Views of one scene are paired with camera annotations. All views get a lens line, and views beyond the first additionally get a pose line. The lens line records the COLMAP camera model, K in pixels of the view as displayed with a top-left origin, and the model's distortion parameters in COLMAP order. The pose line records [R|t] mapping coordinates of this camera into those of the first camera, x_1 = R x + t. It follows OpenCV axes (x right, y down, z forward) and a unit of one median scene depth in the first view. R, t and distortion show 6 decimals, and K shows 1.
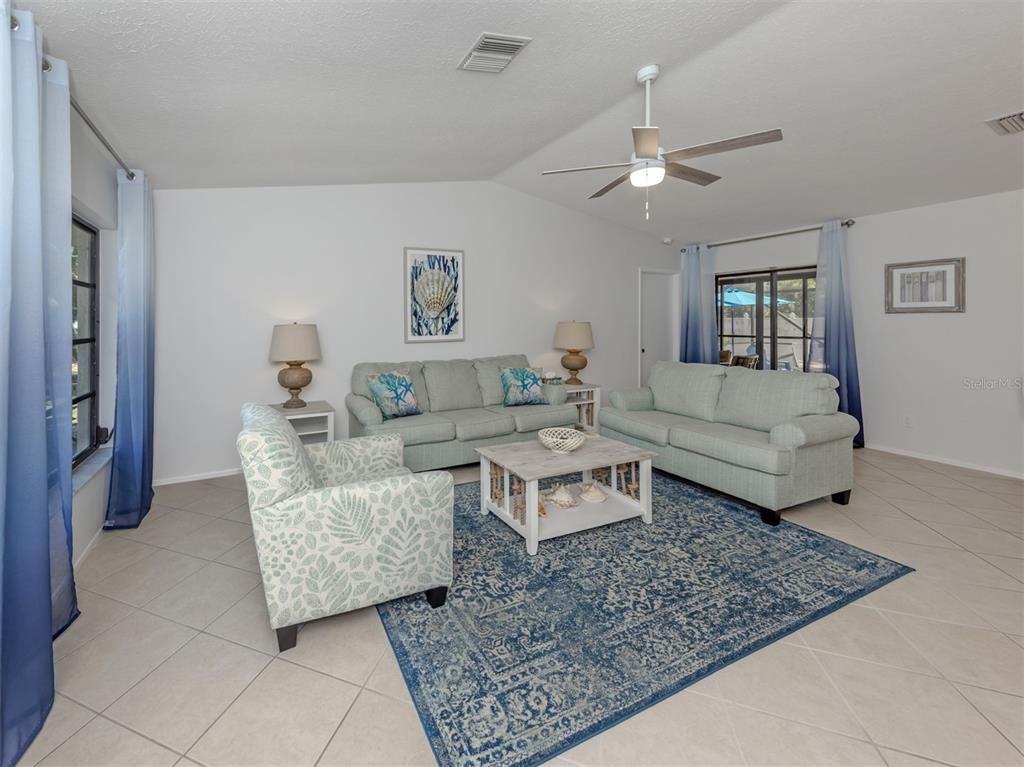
lens RADIAL K [[411.3, 0, 479.3], [0, 411.3, 356.3], [0, 0, 1]] dist [0.009112, -0.000173]
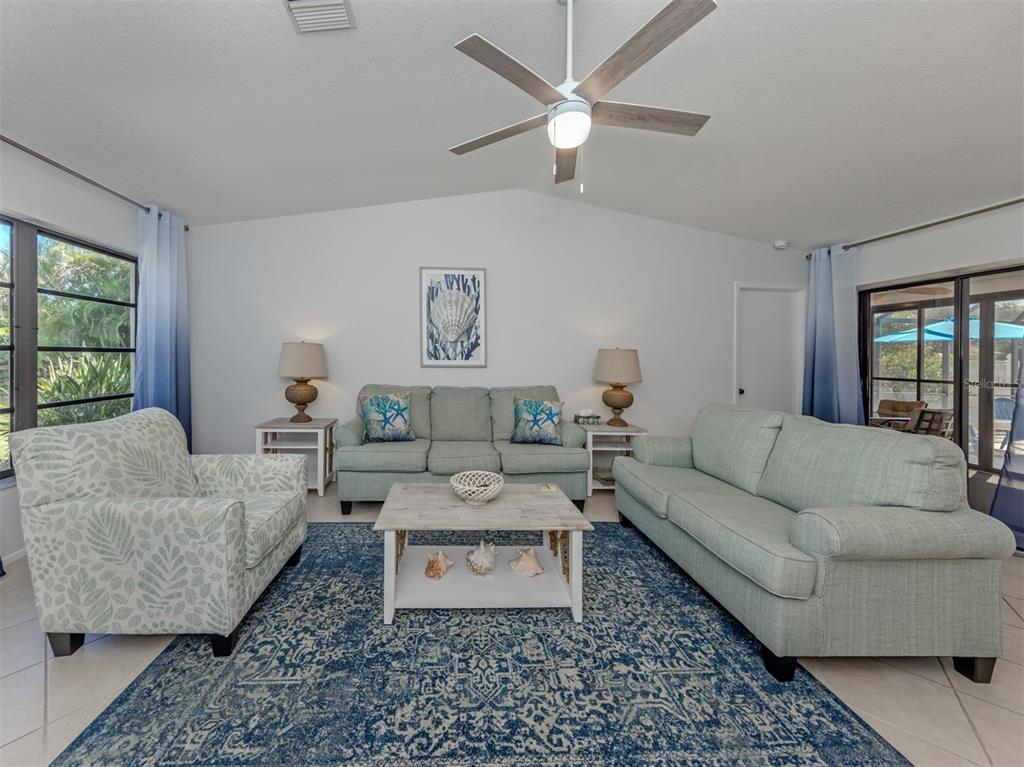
lens RADIAL K [[407.4, 0, 453.9], [0, 407.4, 383.6], [0, 0, 1]] dist [0.006012, -0.000121]
pose [[0.931066, 0.052188, -0.361099, 0.522514], [-0.056532, 0.998400, -0.001469, 0.008831], [0.360444, 0.021782, 0.932526, 0.300352]]
